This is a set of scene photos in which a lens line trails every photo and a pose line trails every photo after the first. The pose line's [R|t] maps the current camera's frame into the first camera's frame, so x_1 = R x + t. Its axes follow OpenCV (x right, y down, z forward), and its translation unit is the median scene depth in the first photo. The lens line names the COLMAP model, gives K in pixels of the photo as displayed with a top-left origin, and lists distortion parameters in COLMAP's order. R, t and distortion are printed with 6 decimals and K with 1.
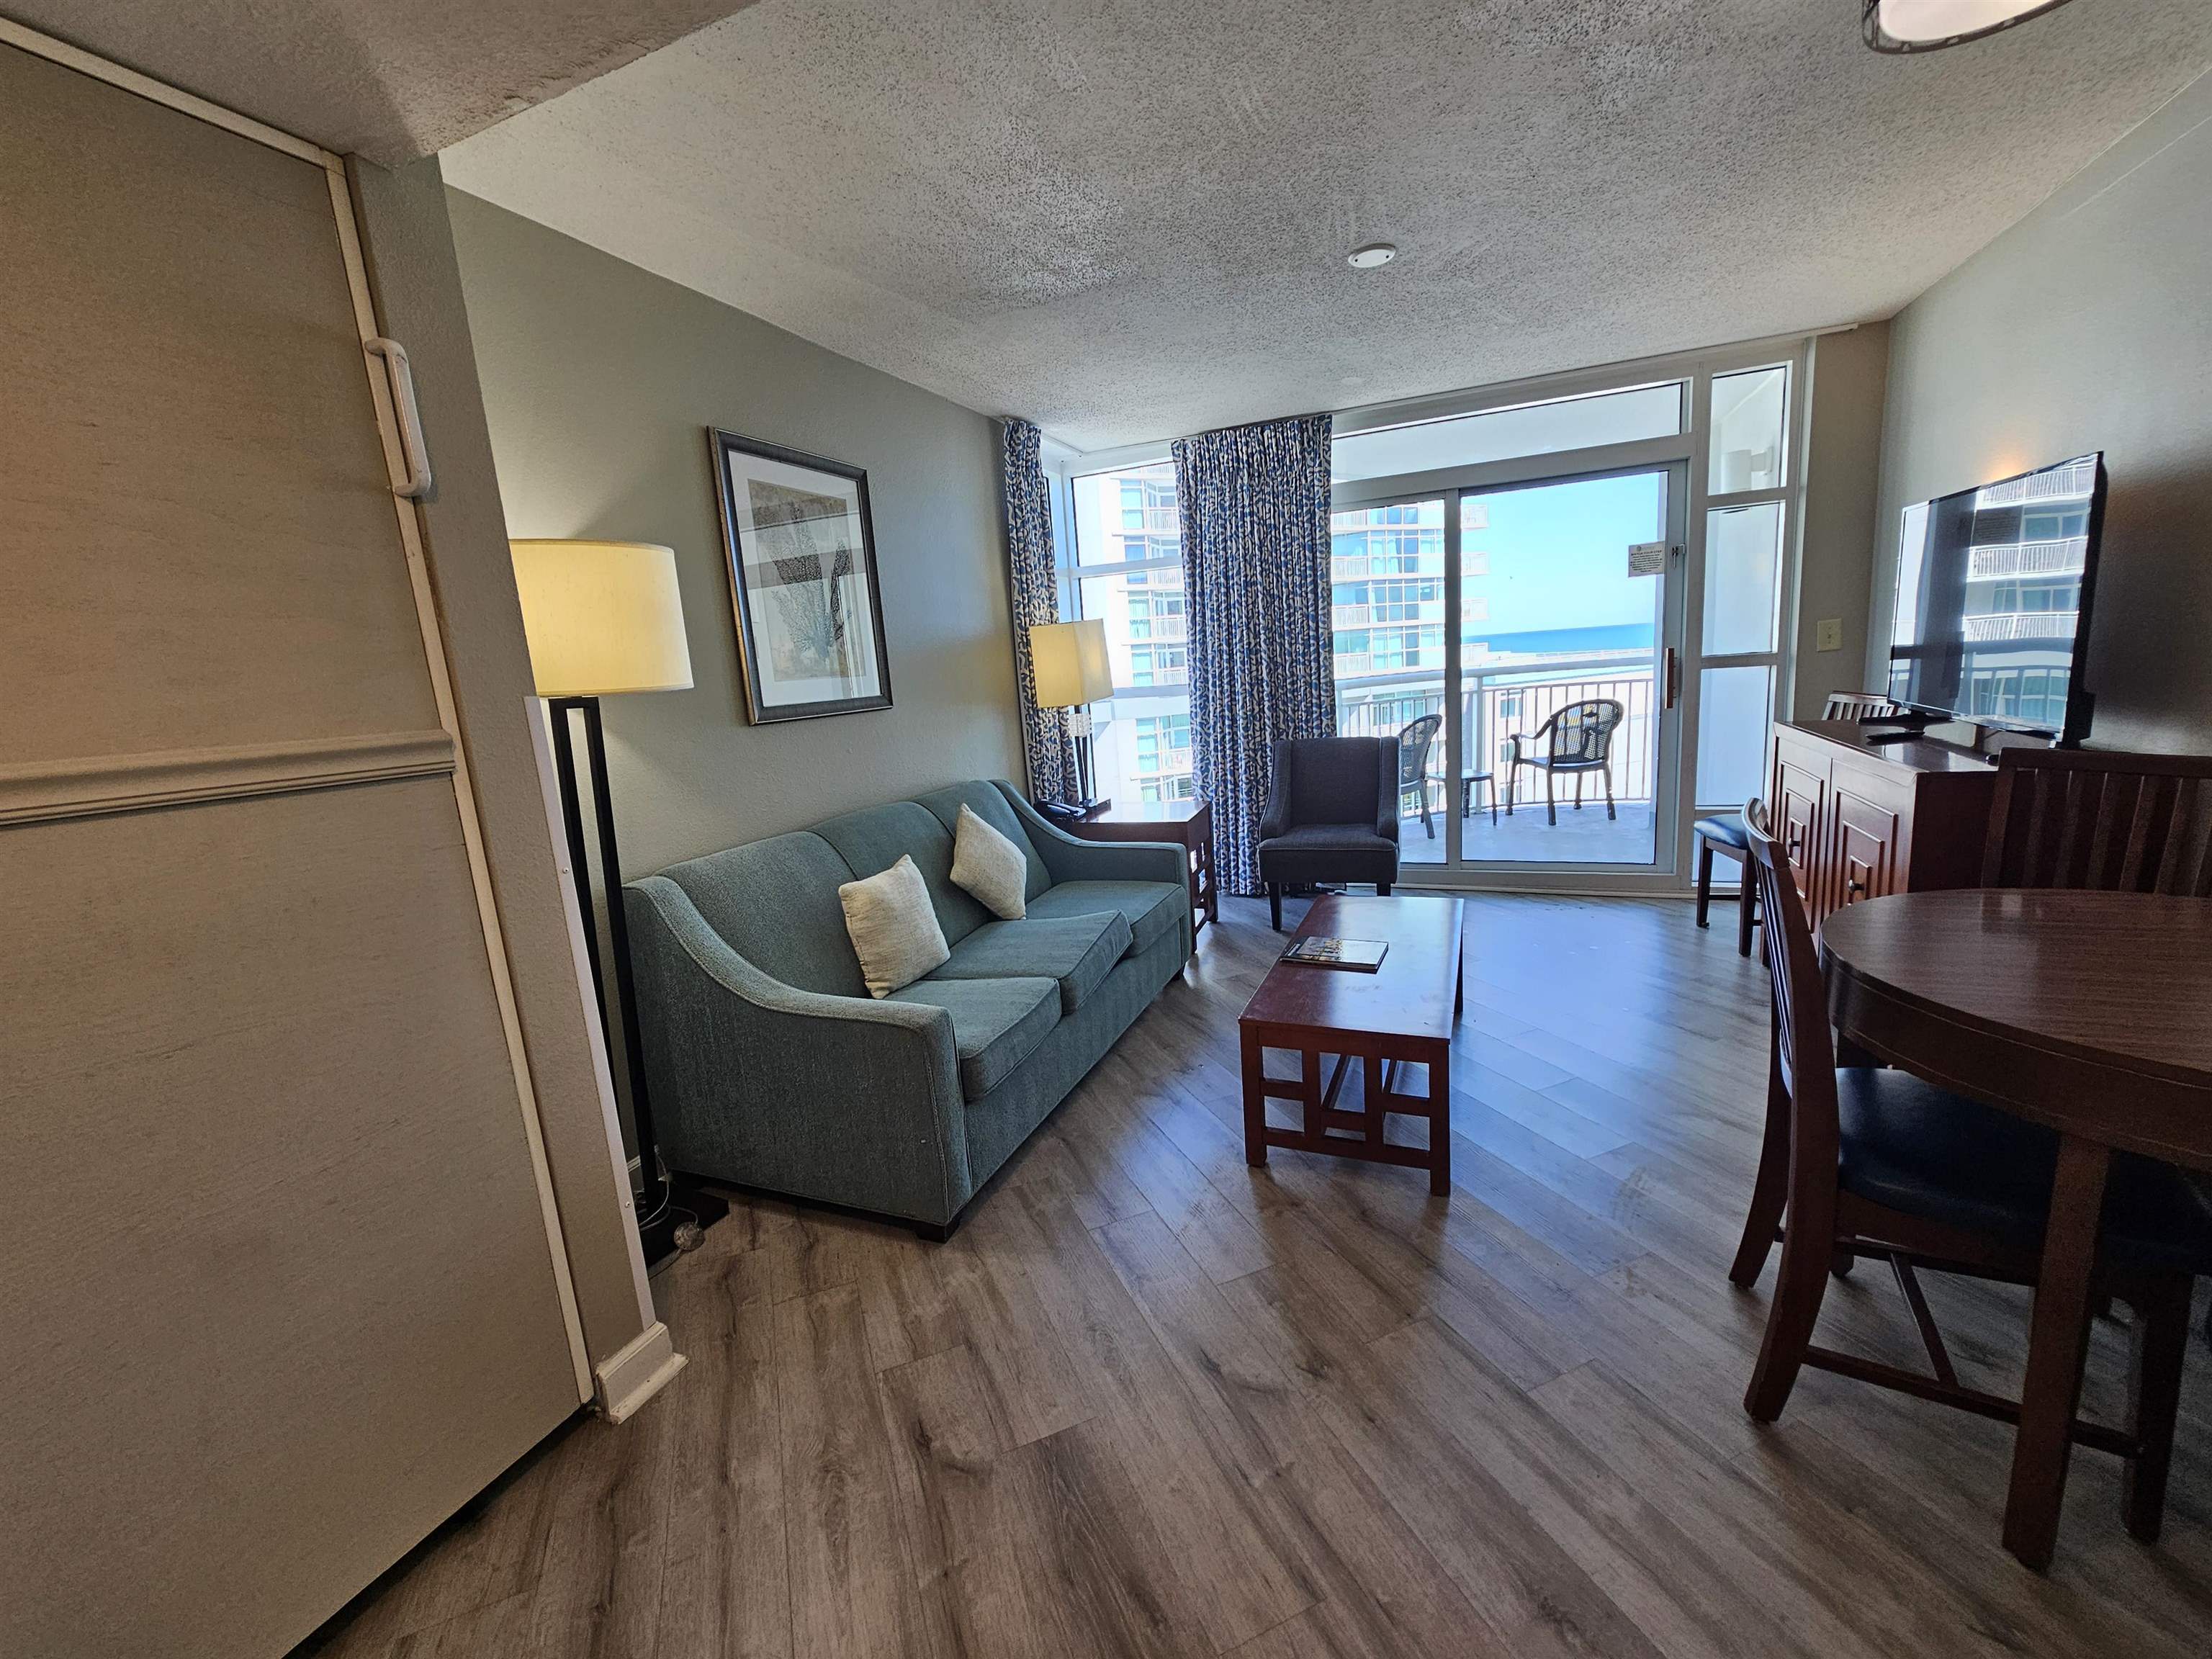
lens RADIAL K [[900.5, 0, 1107.4], [0, 900.5, 826.5], [0, 0, 1]] dist [-0.004166, -0.000175]
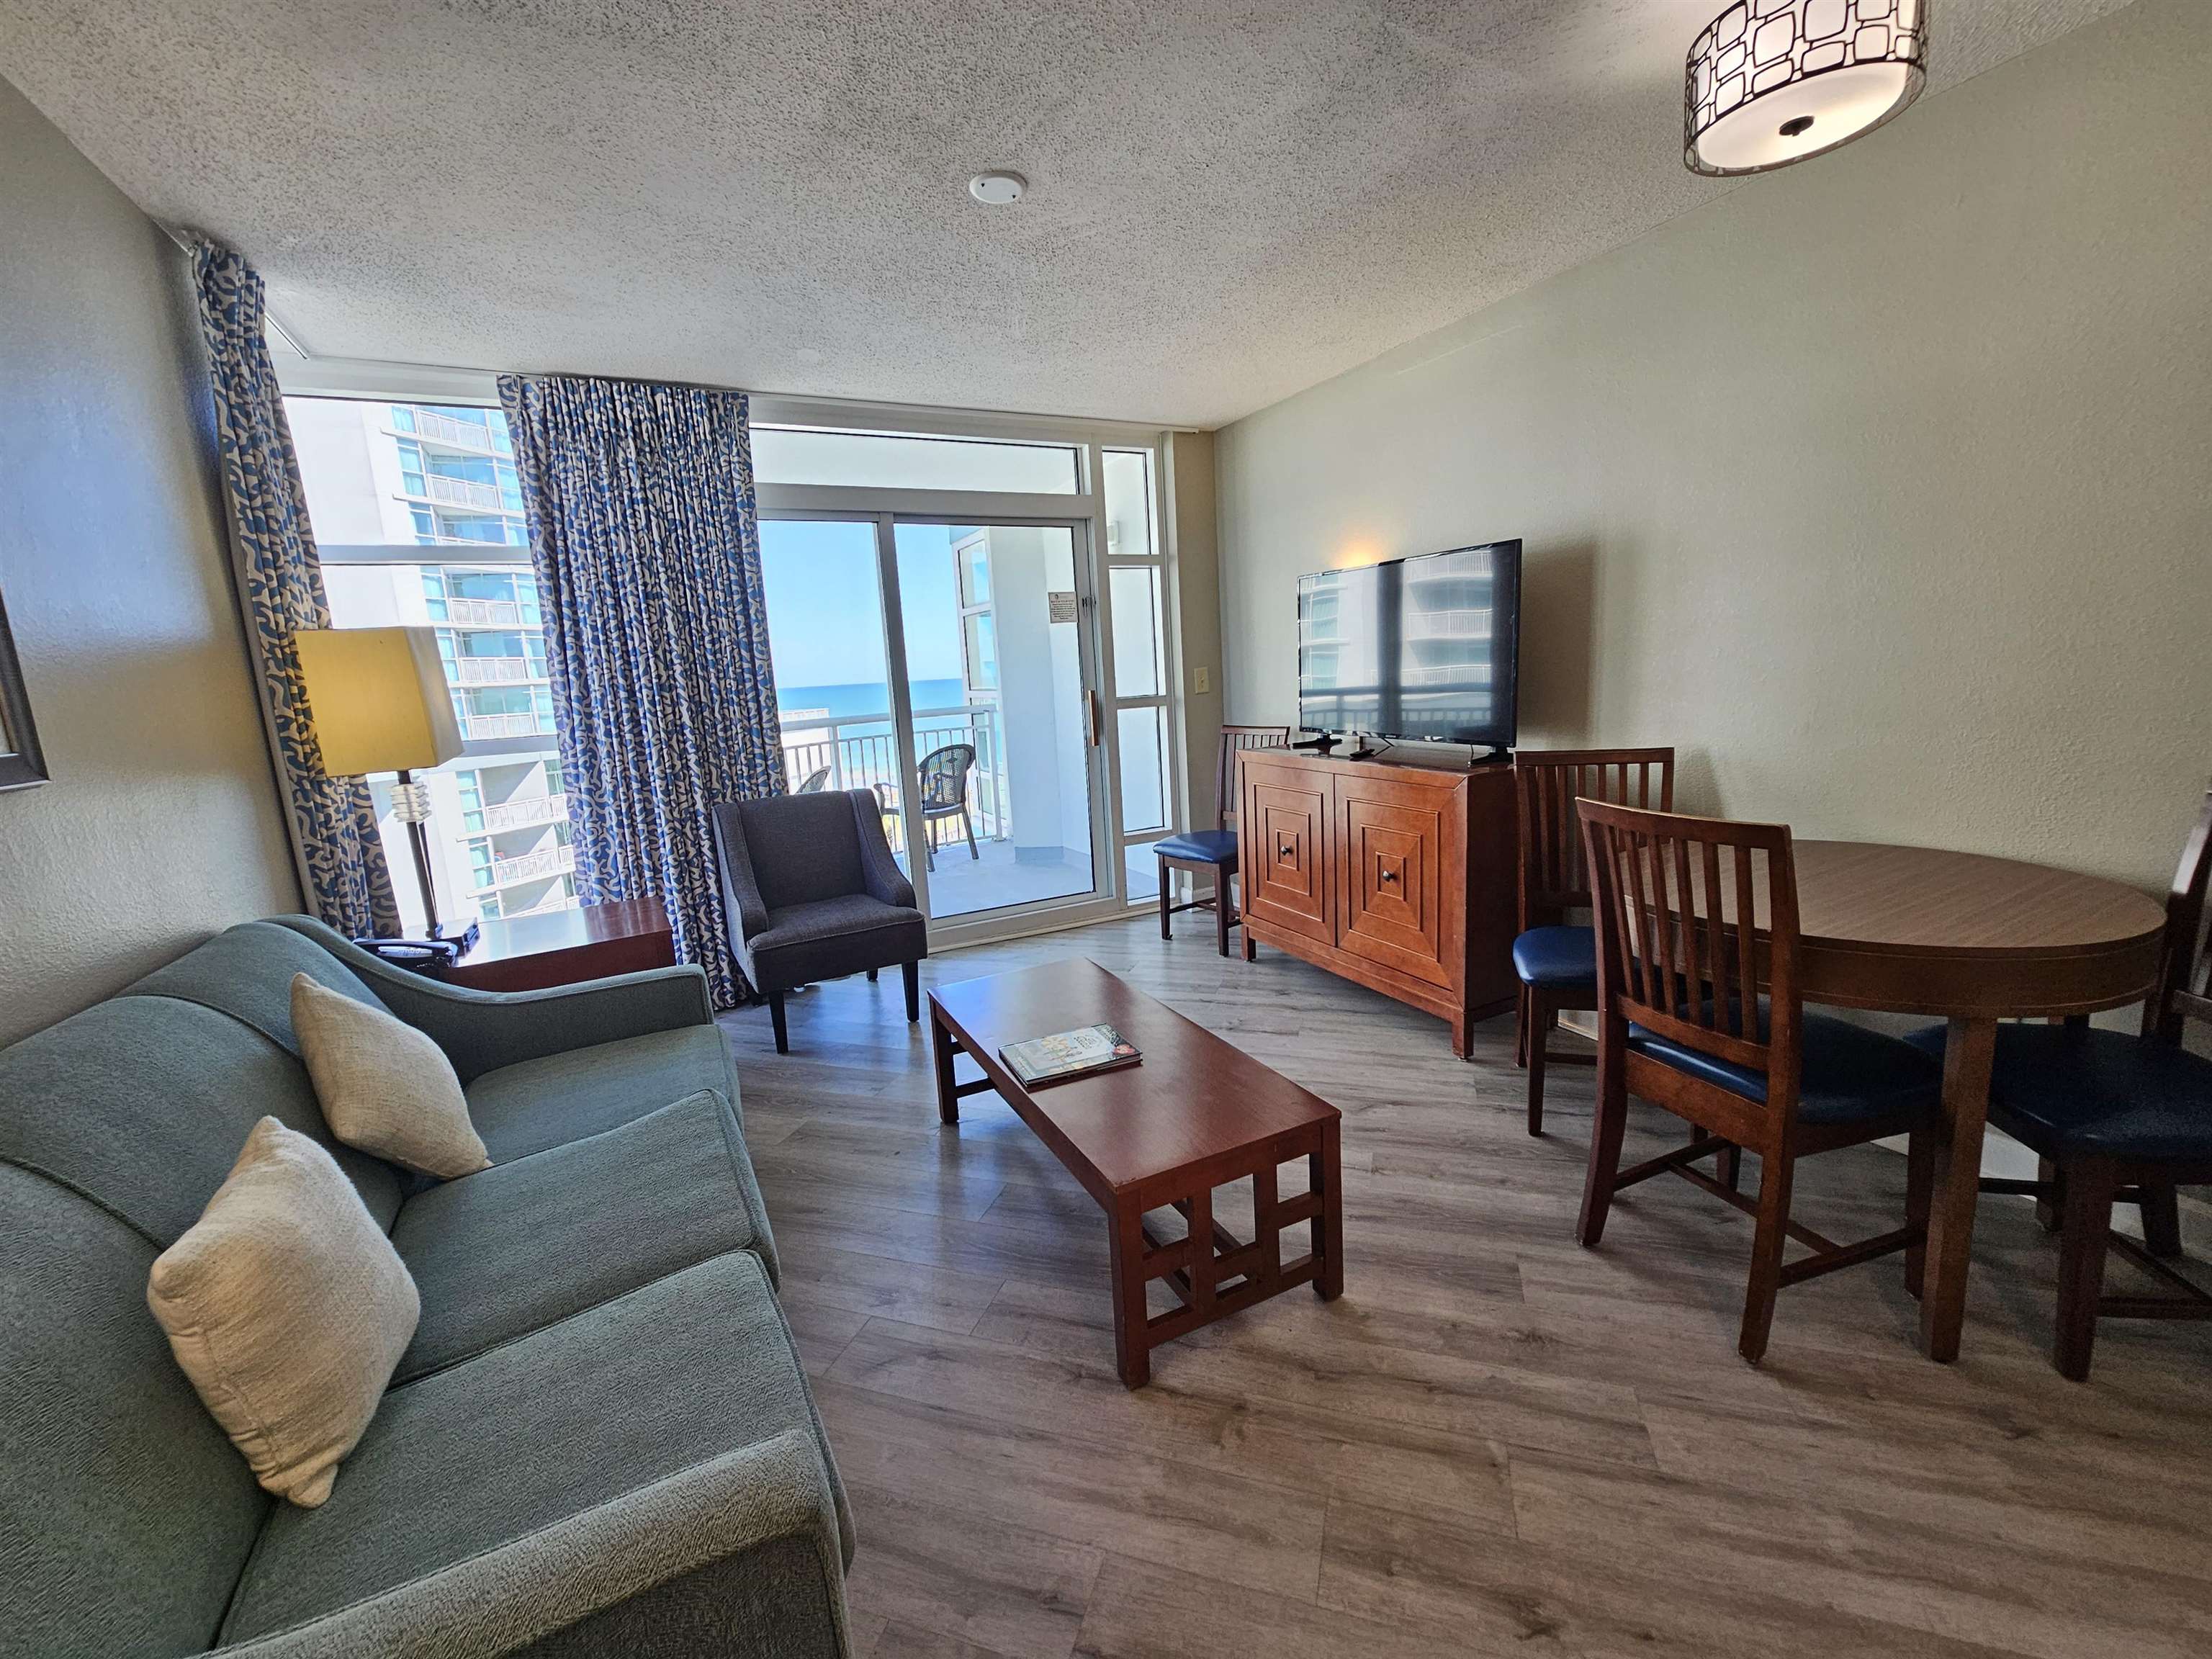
lens RADIAL K [[900.5, 0, 1106.6], [0, 900.5, 827.4], [0, 0, 1]] dist [-0.004166, -0.000175]
pose [[0.645725, -0.095068, 0.757629, -0.181027], [0.144802, 0.989460, 0.000745, -0.030854], [-0.749715, 0.109225, 0.652685, 0.272551]]
